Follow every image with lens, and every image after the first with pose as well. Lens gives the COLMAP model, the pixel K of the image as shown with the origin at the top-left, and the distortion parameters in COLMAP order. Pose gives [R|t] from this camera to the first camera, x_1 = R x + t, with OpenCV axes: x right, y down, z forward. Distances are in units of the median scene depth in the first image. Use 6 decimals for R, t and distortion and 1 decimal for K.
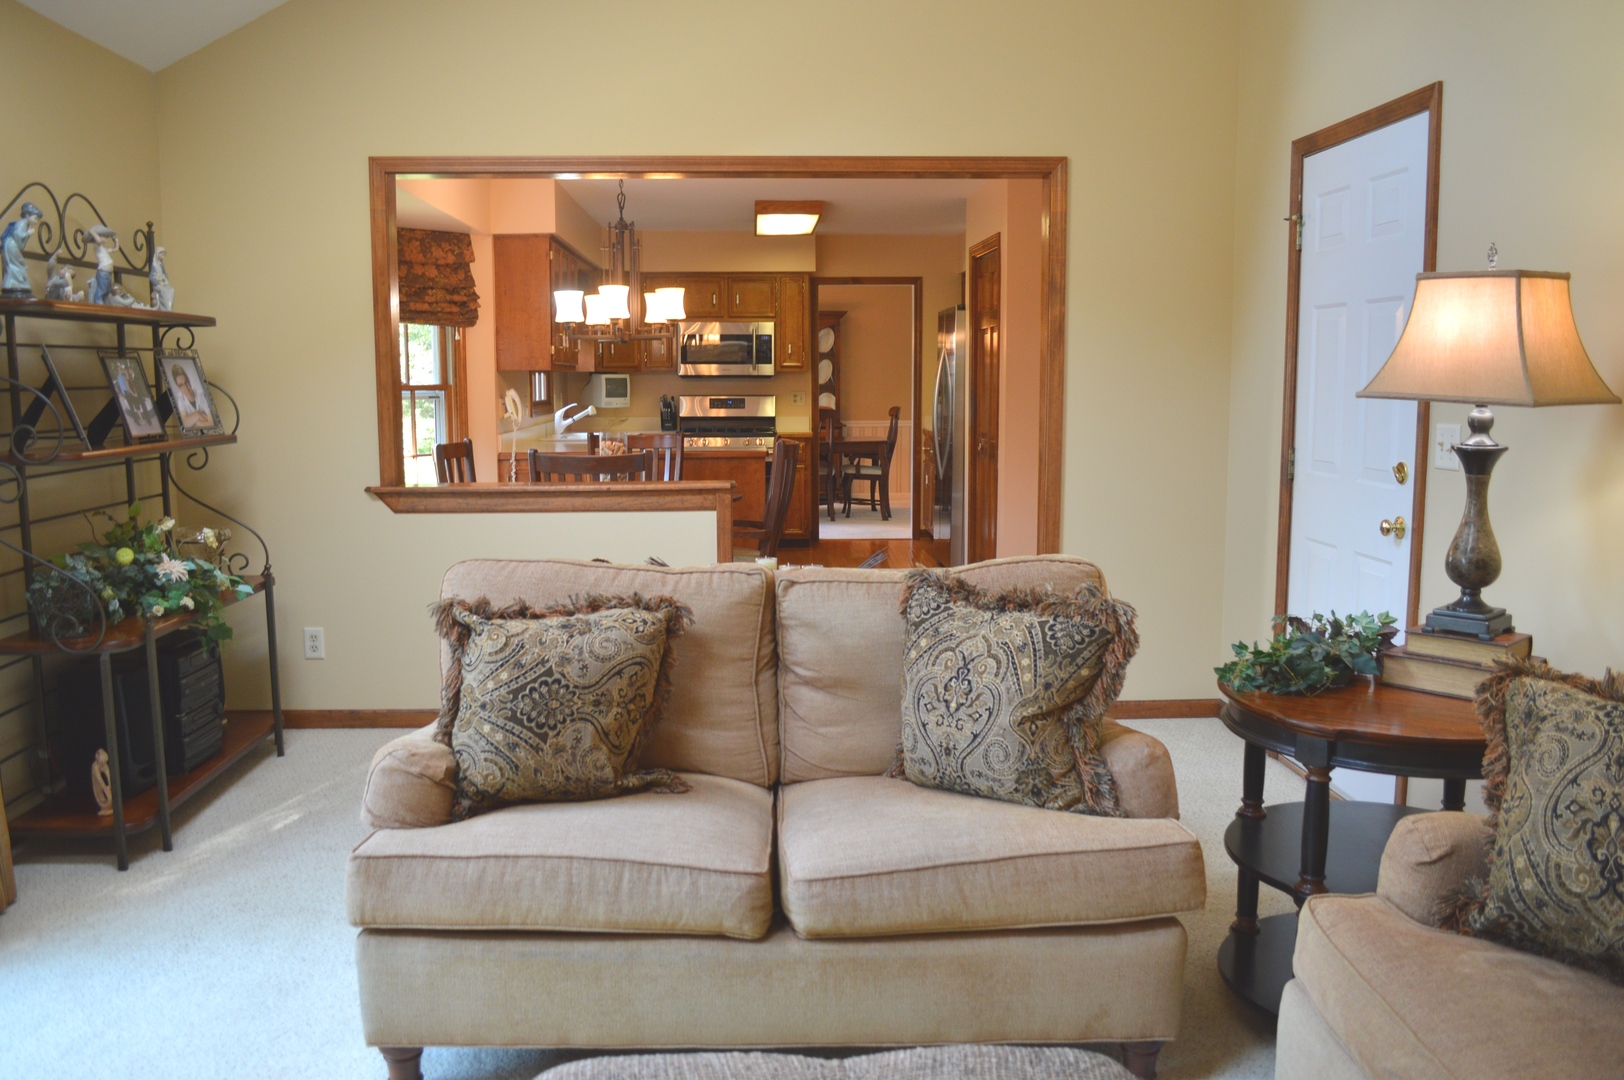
lens RADIAL K [[1305.9, 0, 807.5], [0, 1305.9, 544.8], [0, 0, 1]] dist [-0.083124, 0.010942]
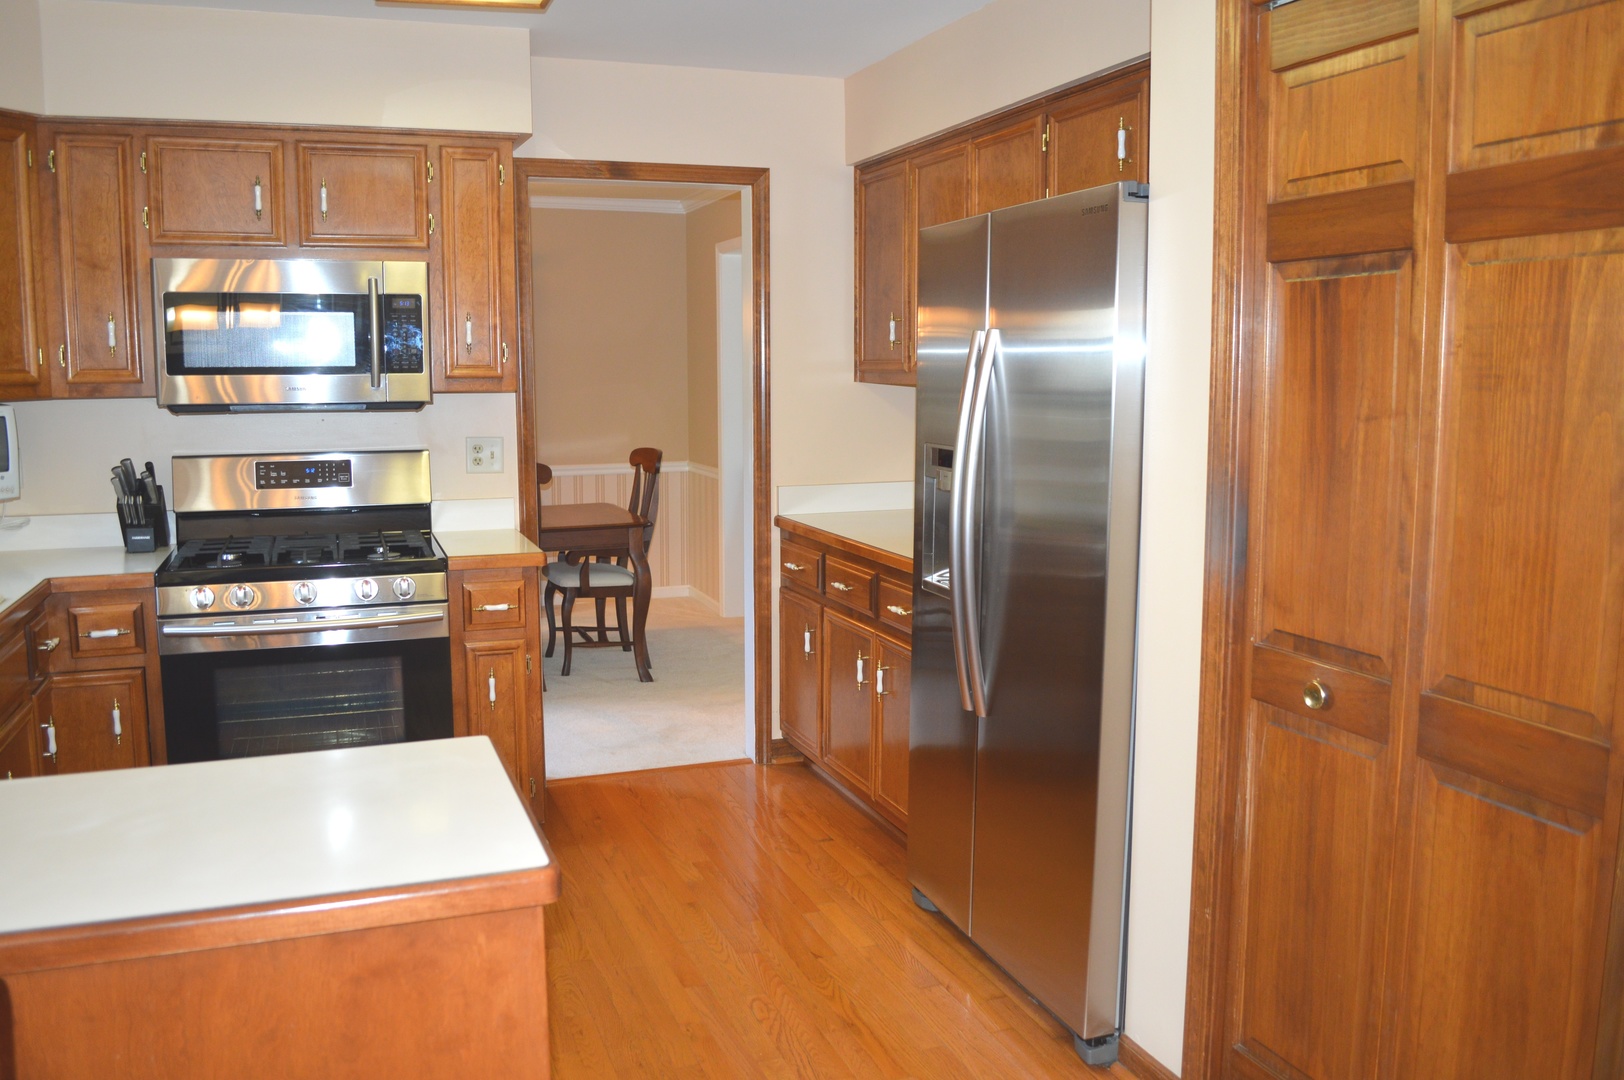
lens RADIAL K [[1305.9, 0, 800.7], [0, 1305.9, 533.1], [0, 0, 1]] dist [-0.083124, 0.010942]
pose [[0.953203, -0.040018, 0.299672, -0.037390], [0.041068, 0.999152, 0.002795, -0.088062], [-0.299530, 0.009643, 0.954038, 0.605315]]
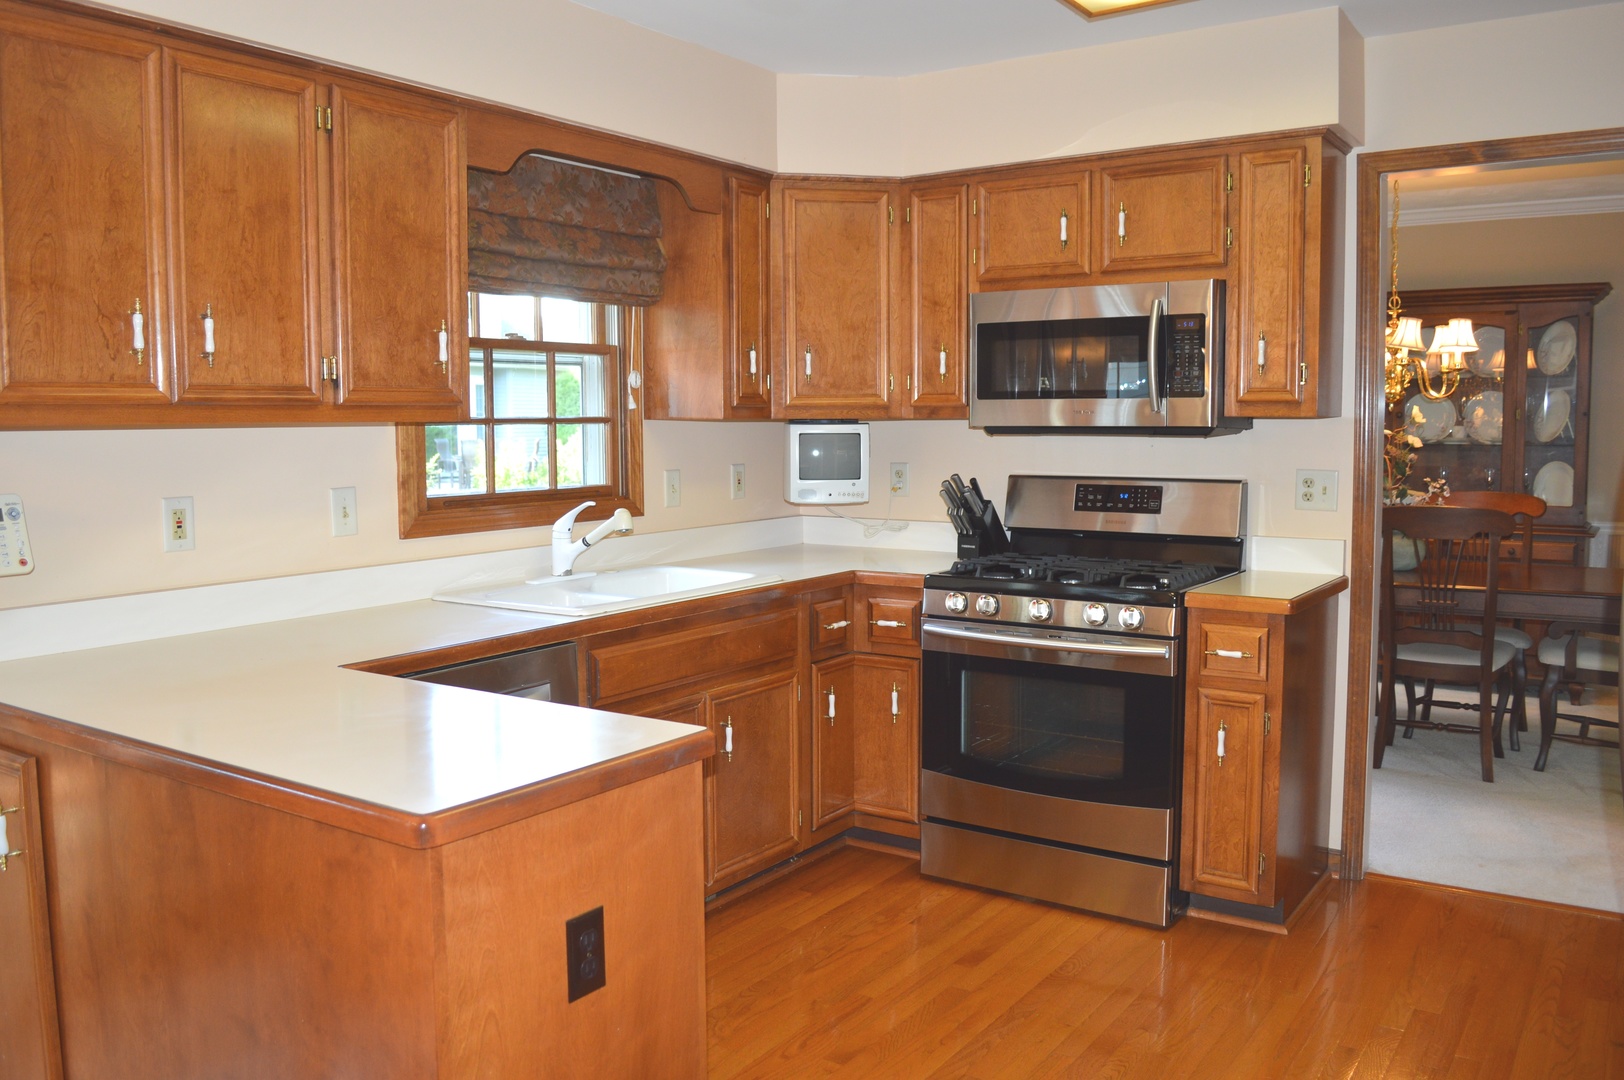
lens RADIAL K [[1305.9, 0, 806.0], [0, 1305.9, 536.4], [0, 0, 1]] dist [-0.083124, 0.010942]
pose [[0.795146, 0.047392, -0.604563, 0.101106], [-0.072164, 0.997252, -0.016738, -0.086089], [0.602109, 0.056937, 0.796381, 0.651353]]
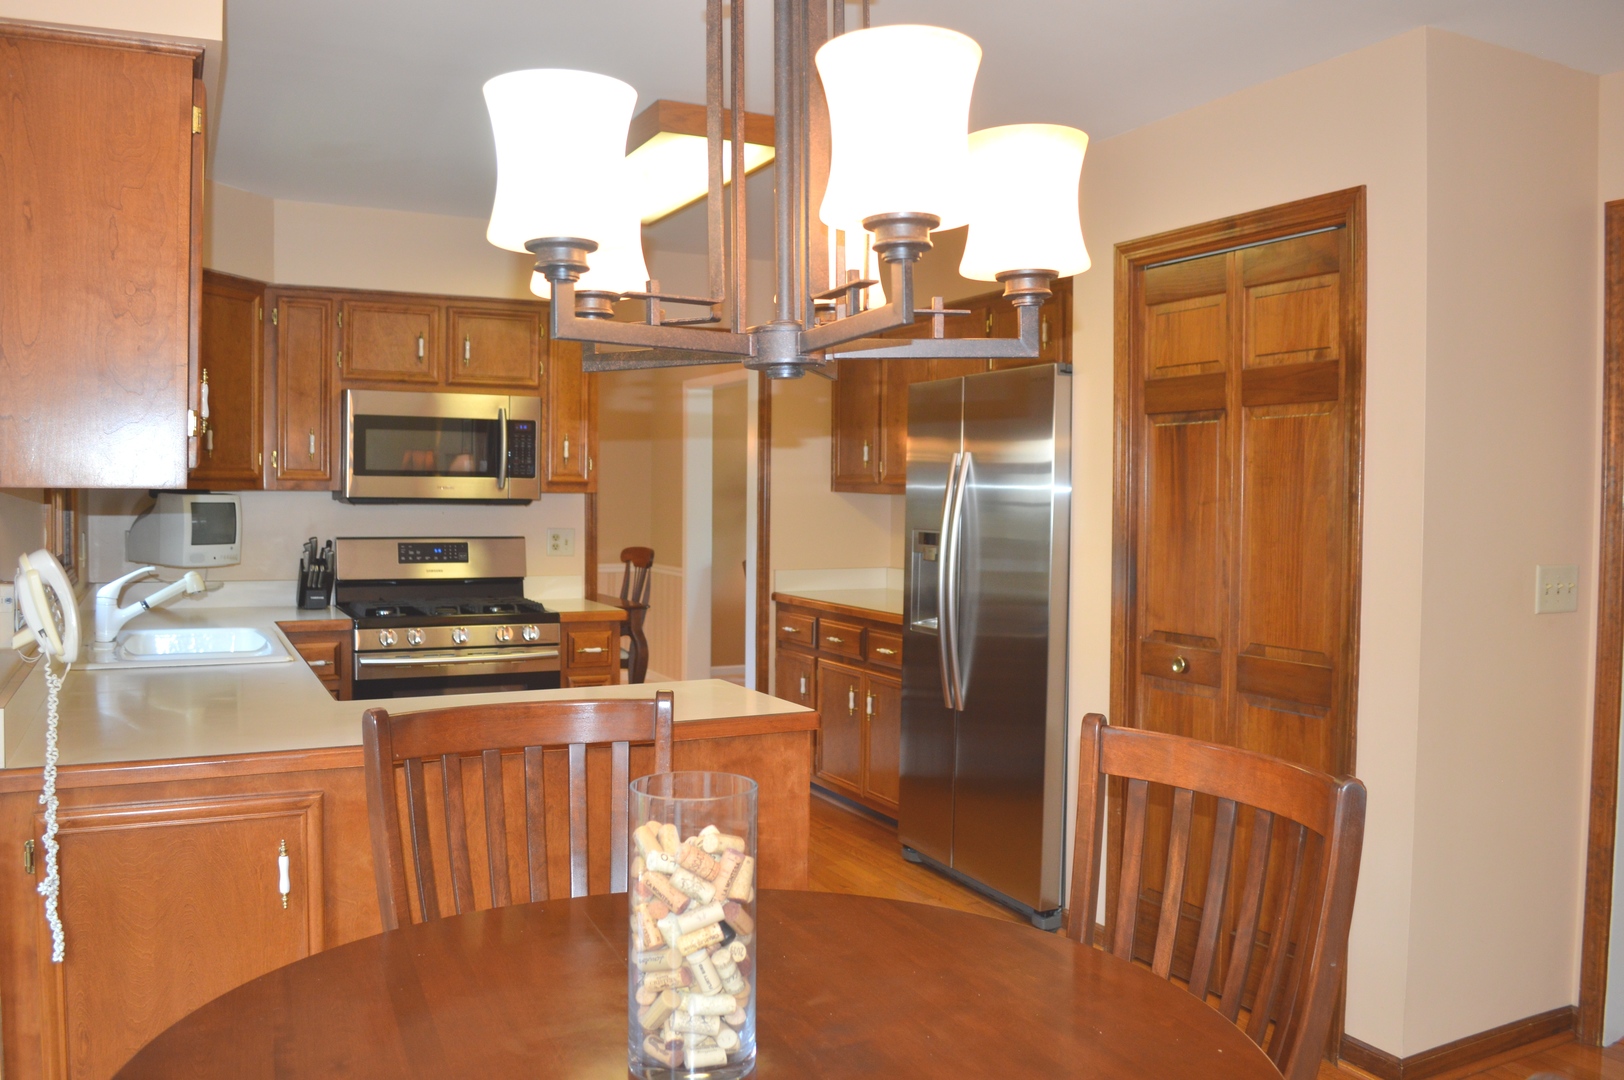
lens RADIAL K [[1305.9, 0, 808.7], [0, 1305.9, 530.2], [0, 0, 1]] dist [-0.083124, 0.010942]
pose [[0.913752, -0.002478, 0.406264, -0.136408], [0.042791, 0.995006, -0.090175, -0.066929], [-0.404012, 0.099782, 0.909295, 0.490412]]
